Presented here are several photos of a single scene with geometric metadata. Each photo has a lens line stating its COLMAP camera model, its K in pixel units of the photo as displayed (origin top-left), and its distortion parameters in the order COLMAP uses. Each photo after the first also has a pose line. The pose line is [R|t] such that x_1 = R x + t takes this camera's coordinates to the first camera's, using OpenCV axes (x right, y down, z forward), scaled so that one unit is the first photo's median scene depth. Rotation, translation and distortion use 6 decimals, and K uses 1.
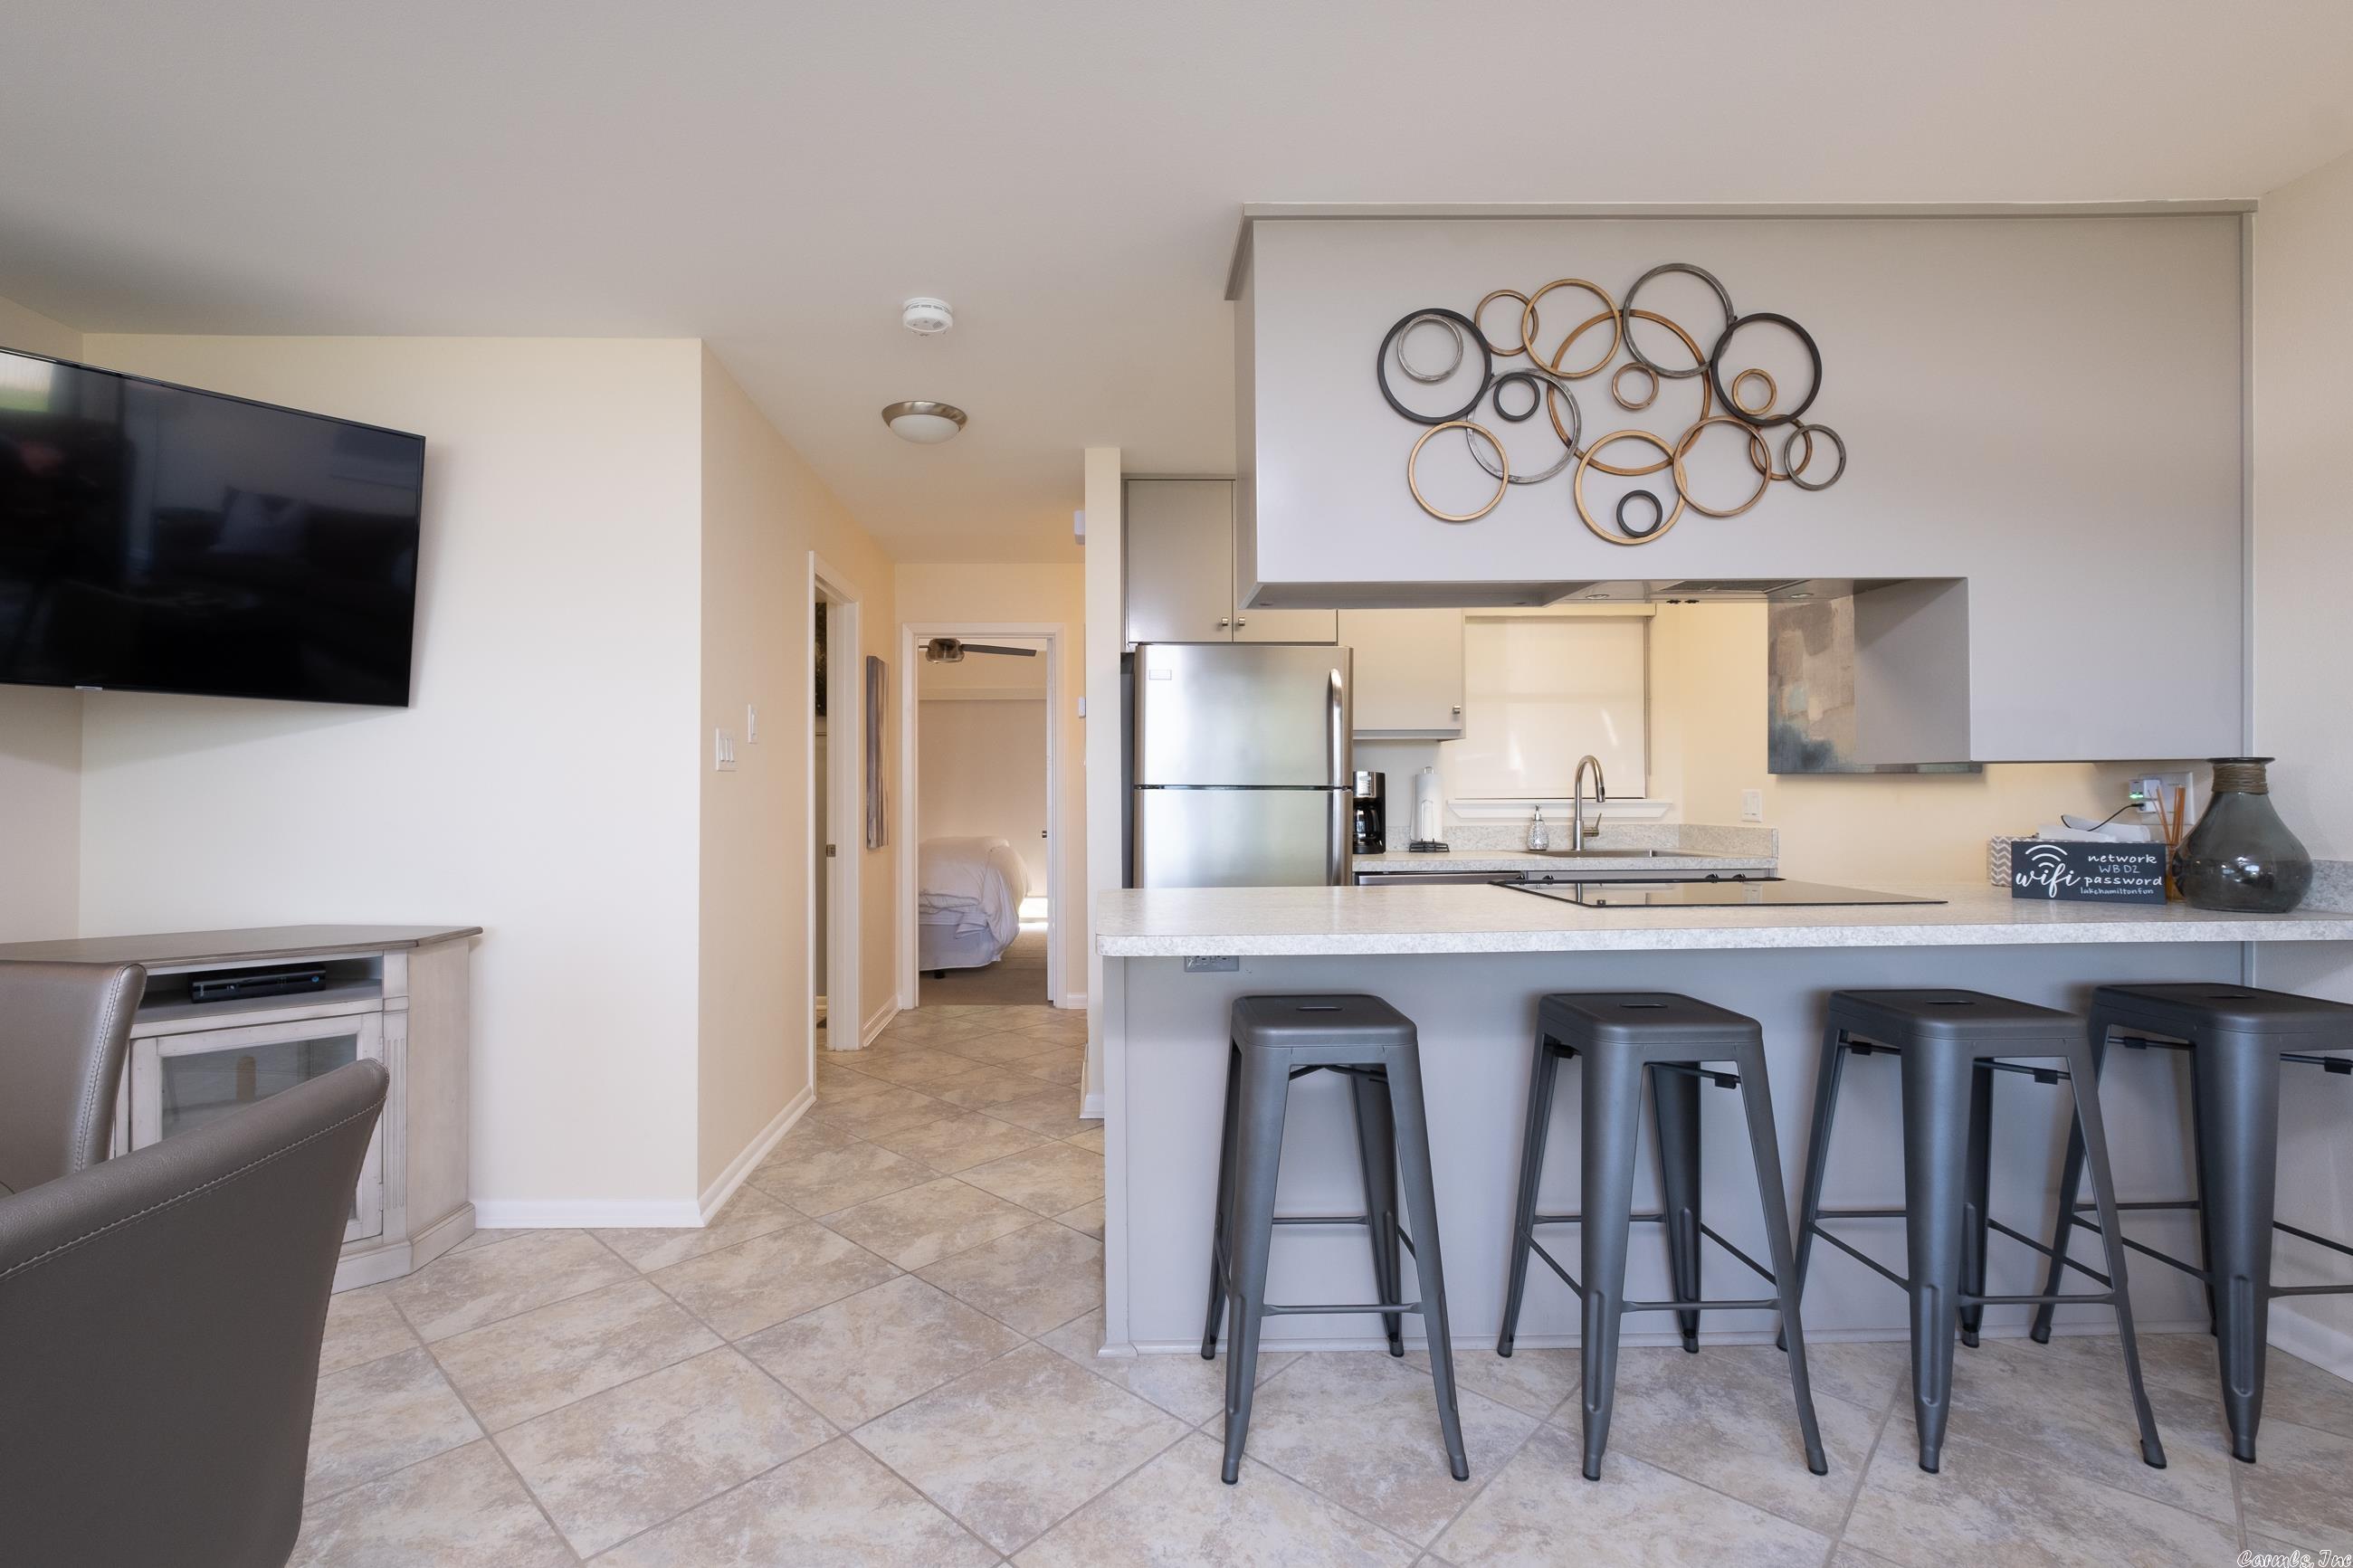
lens RADIAL K [[1054.5, 0, 1114.6], [0, 1054.5, 790.2], [0, 0, 1]] dist [-0.005353, 0.000043]
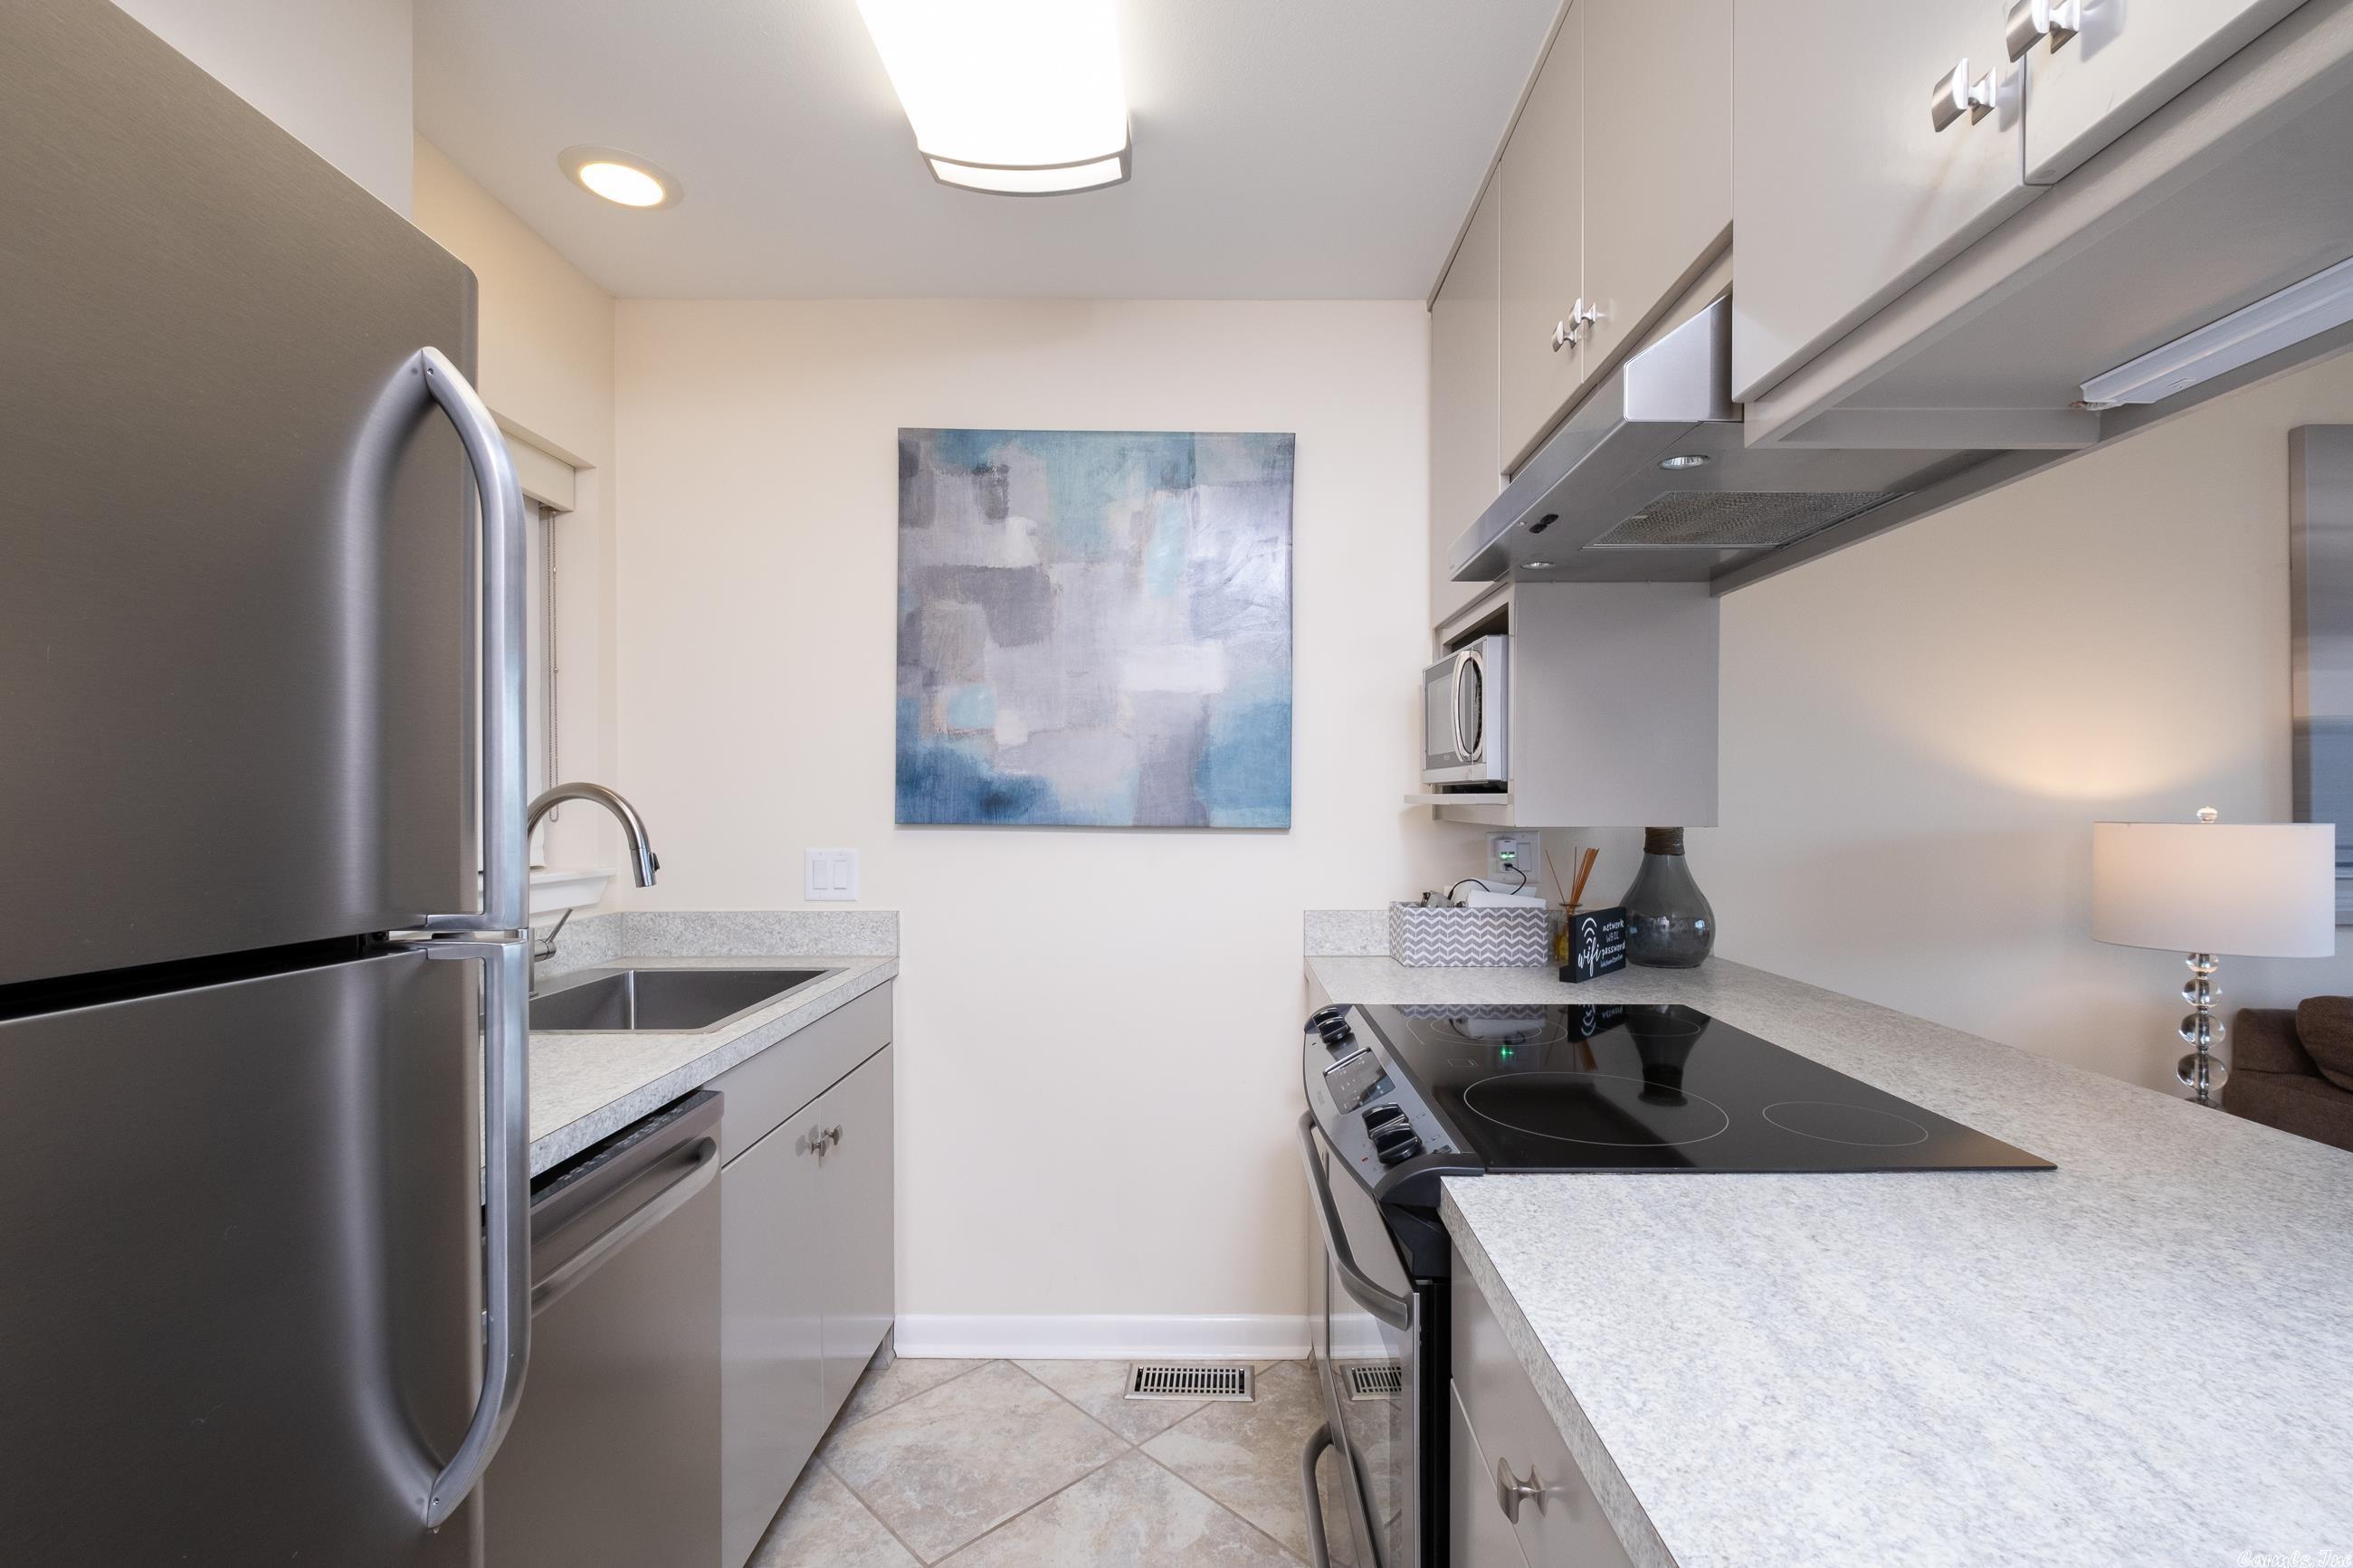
lens RADIAL K [[1044.8, 0, 1202.6], [0, 1044.8, 810.5], [0, 0, 1]] dist [-0.002858, -0.000096]
pose [[0.007272, -0.001420, 0.999973, 0.011506], [0.000854, 0.999999, 0.001414, -0.039565], [-0.999973, 0.000844, 0.007274, 1.328727]]
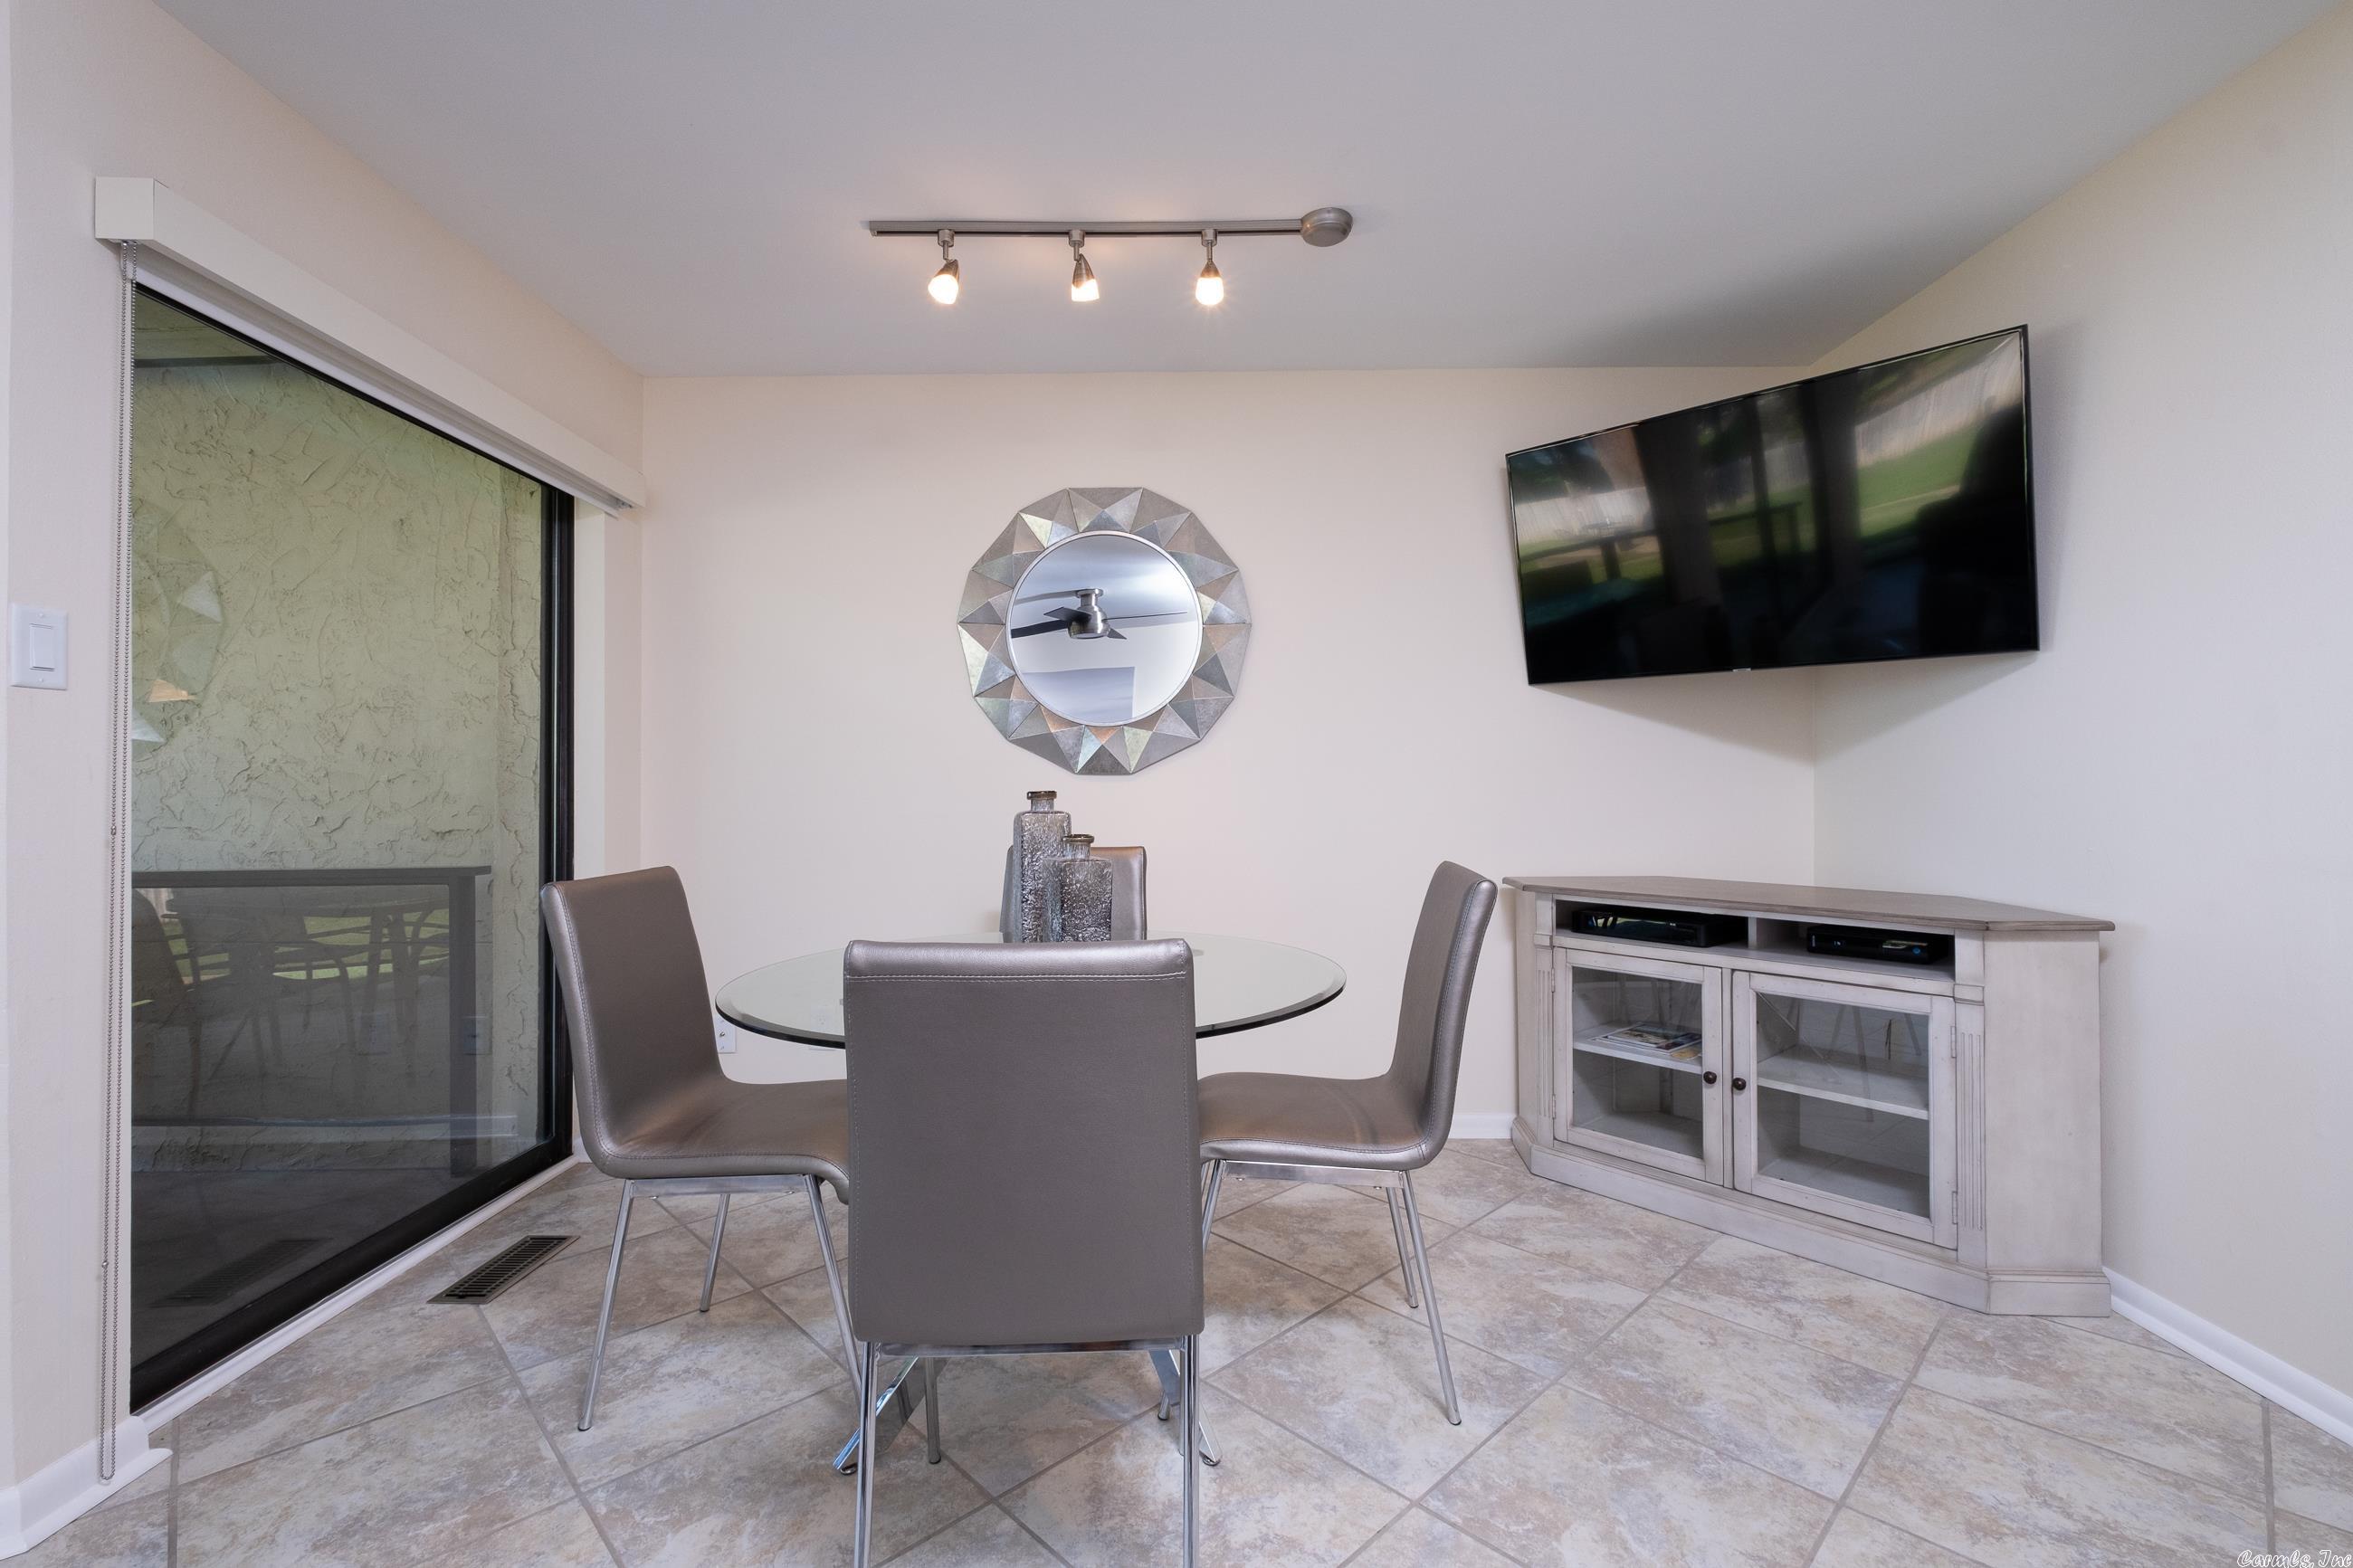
lens RADIAL K [[1021.3, 0, 1175.6], [0, 1021.3, 775.5], [0, 0, 1]] dist [-0.003779, 0.000067]
pose [[-0.025620, -0.009705, -0.999625, 0.191344], [0.006419, 0.999931, -0.009873, 0.031936], [0.999651, -0.006669, -0.025556, 0.405698]]
